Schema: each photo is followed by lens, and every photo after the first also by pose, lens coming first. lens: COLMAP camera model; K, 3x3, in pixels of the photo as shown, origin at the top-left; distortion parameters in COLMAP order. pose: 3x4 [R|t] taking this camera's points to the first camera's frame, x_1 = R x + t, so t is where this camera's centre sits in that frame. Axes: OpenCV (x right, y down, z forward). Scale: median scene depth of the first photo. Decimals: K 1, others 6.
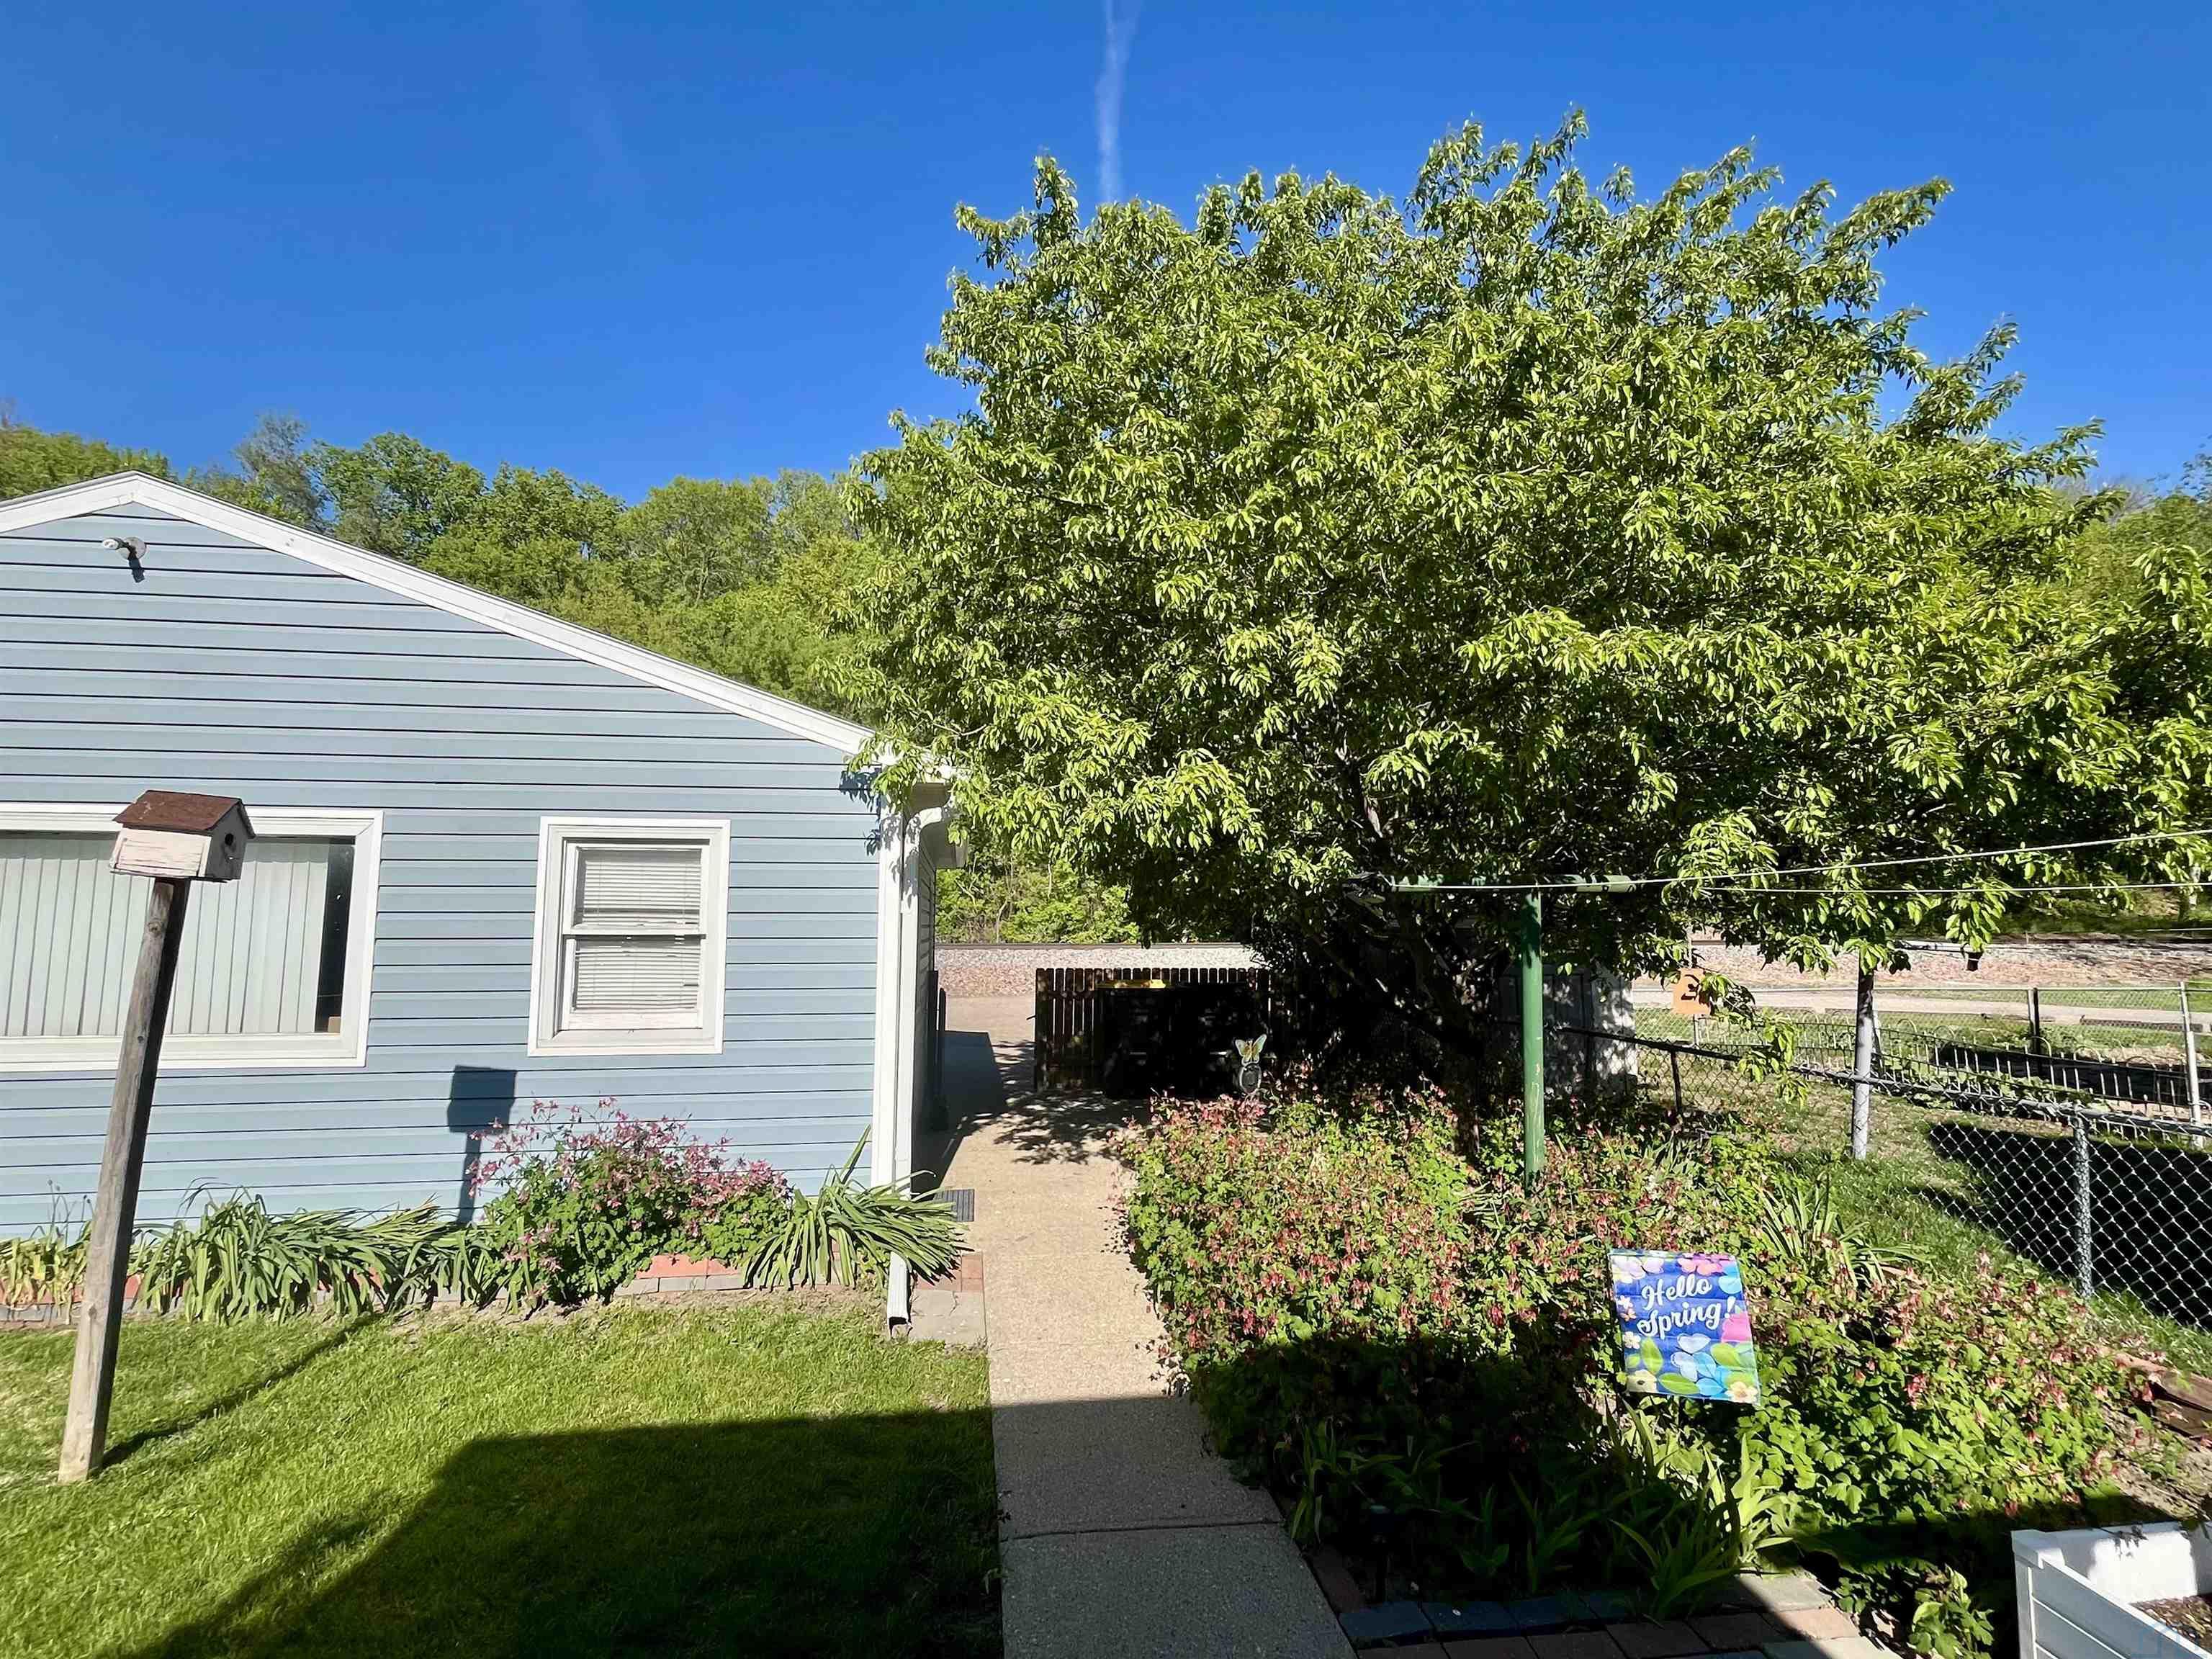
lens RADIAL K [[1021.8, 0, 1102.8], [0, 1021.8, 812.5], [0, 0, 1]] dist [-0.004493, 0.000676]
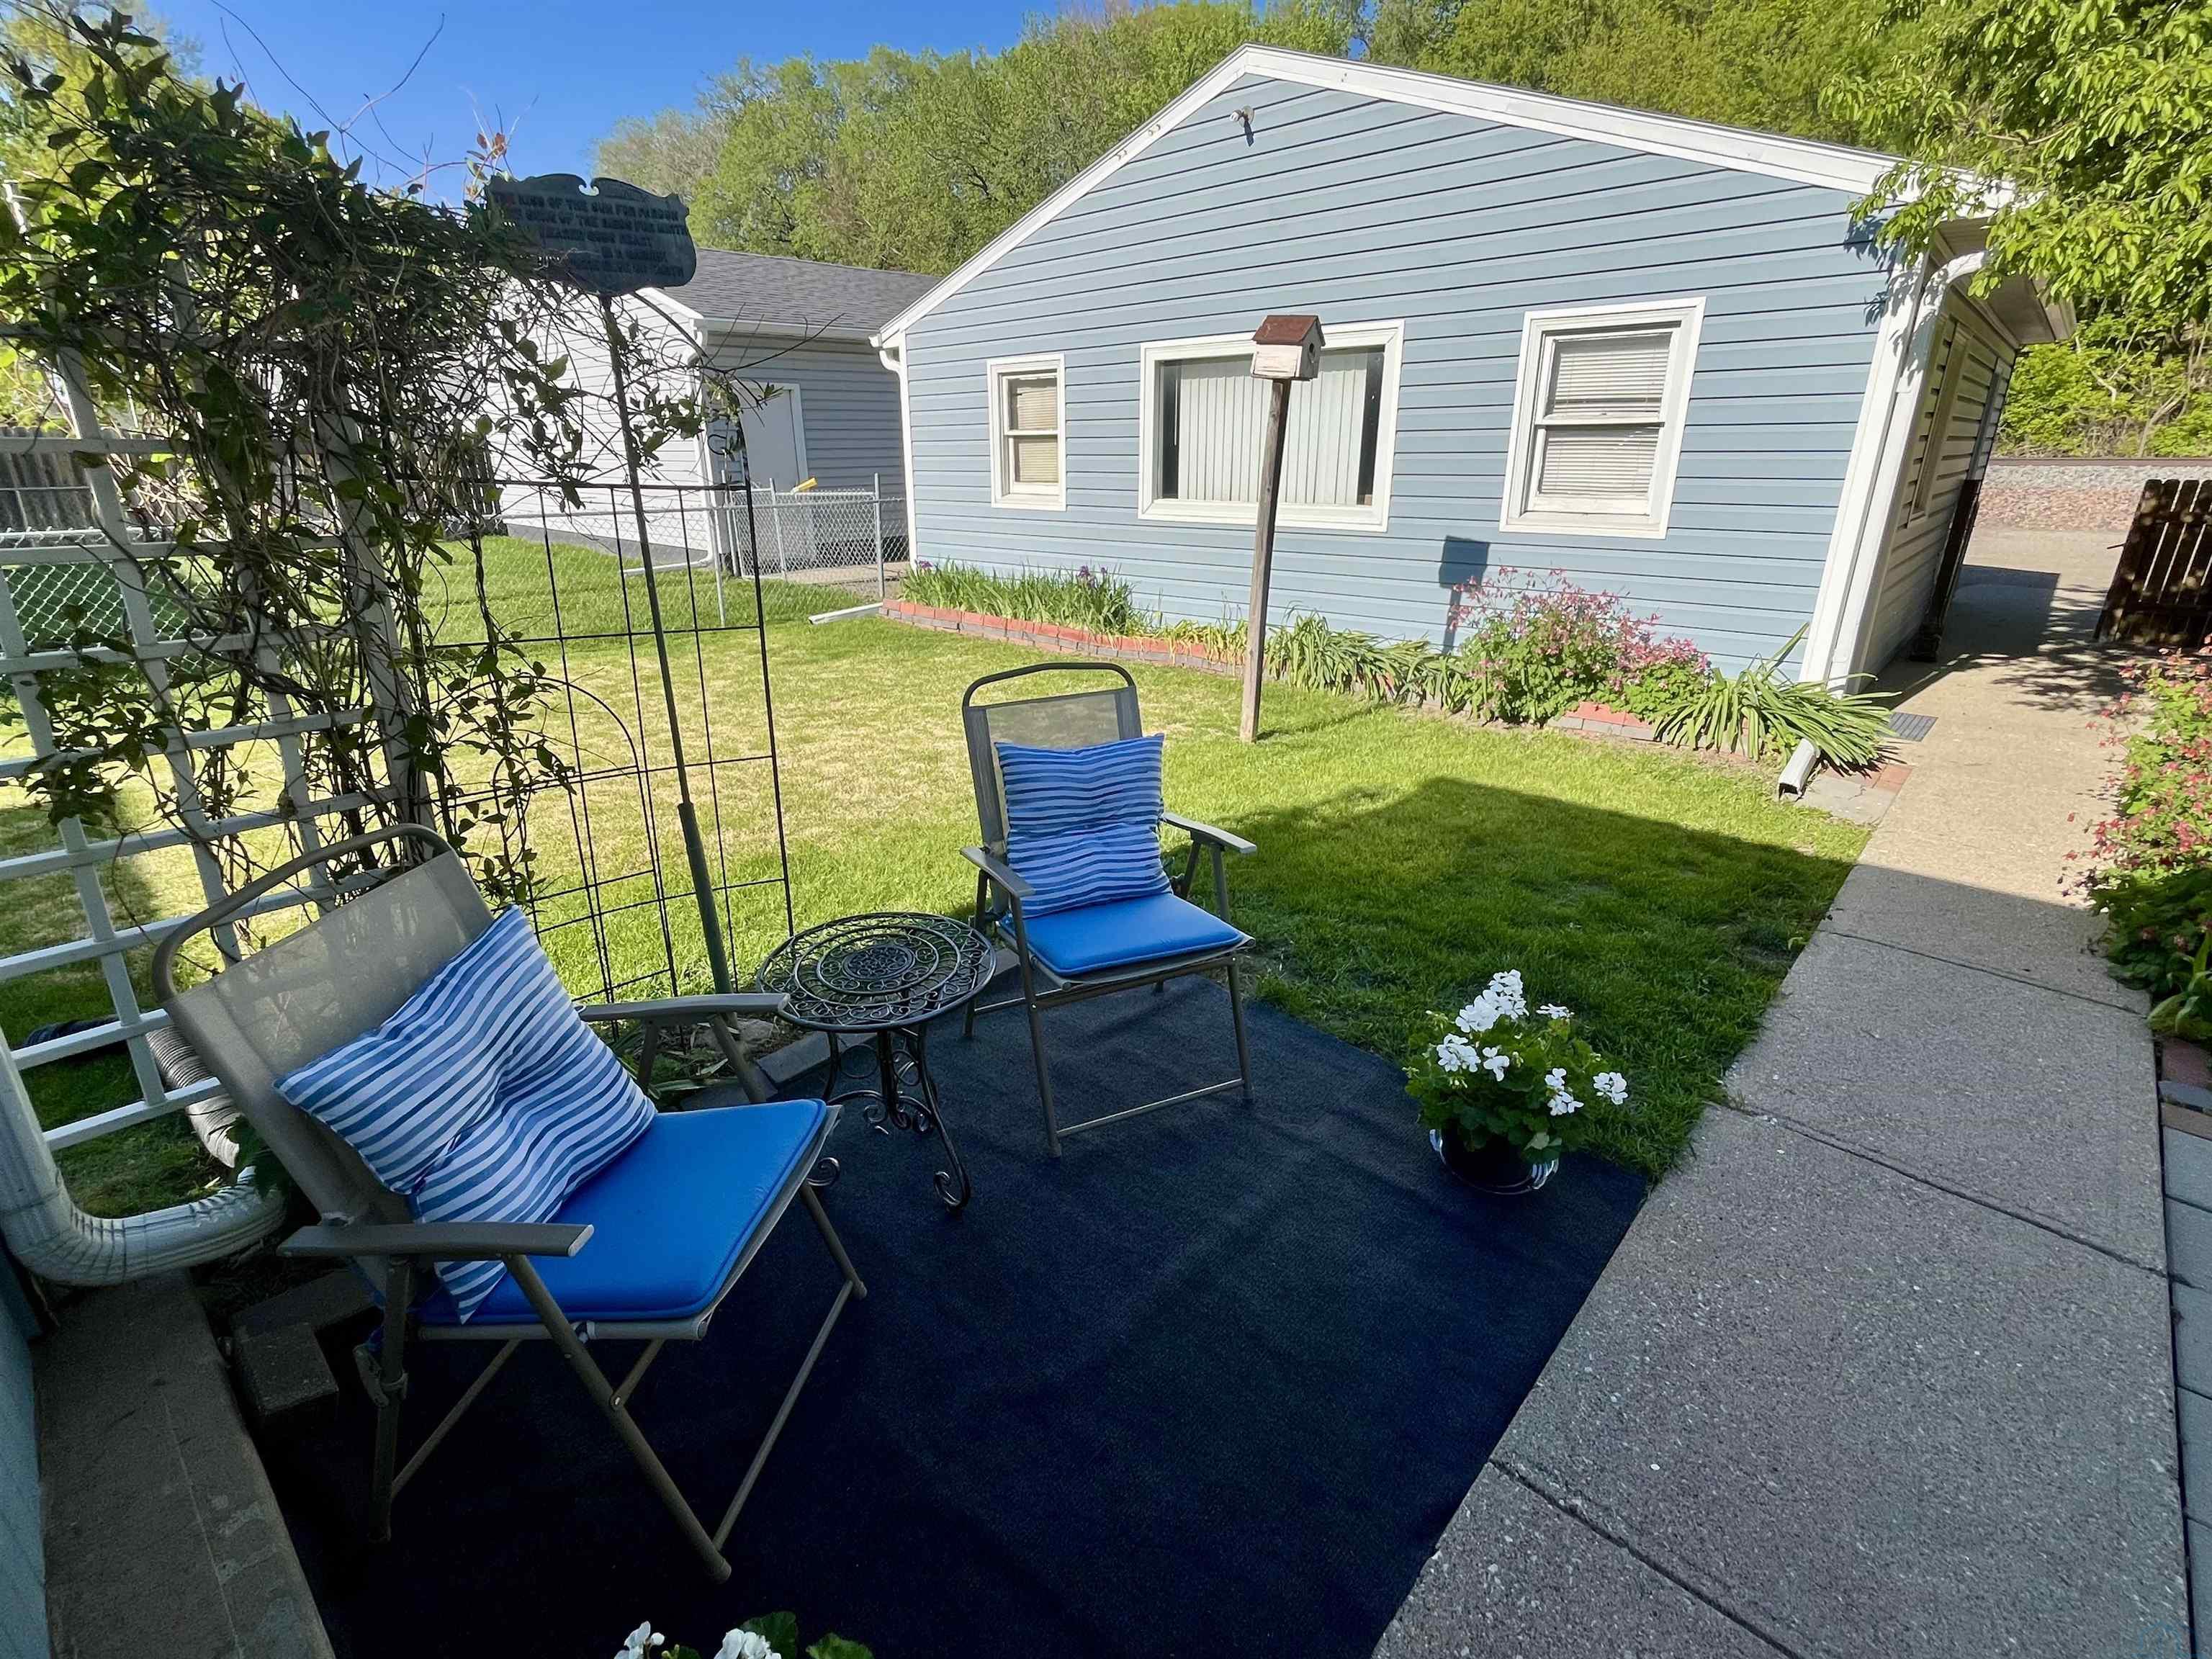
lens RADIAL K [[1021.8, 0, 1093.0], [0, 1021.8, 830.9], [0, 0, 1]] dist [-0.004493, 0.000676]
pose [[0.629979, 0.266746, -0.729365, 0.125443], [0.093213, 0.906402, 0.412004, 0.015099], [0.770998, -0.327540, 0.546150, -0.172203]]
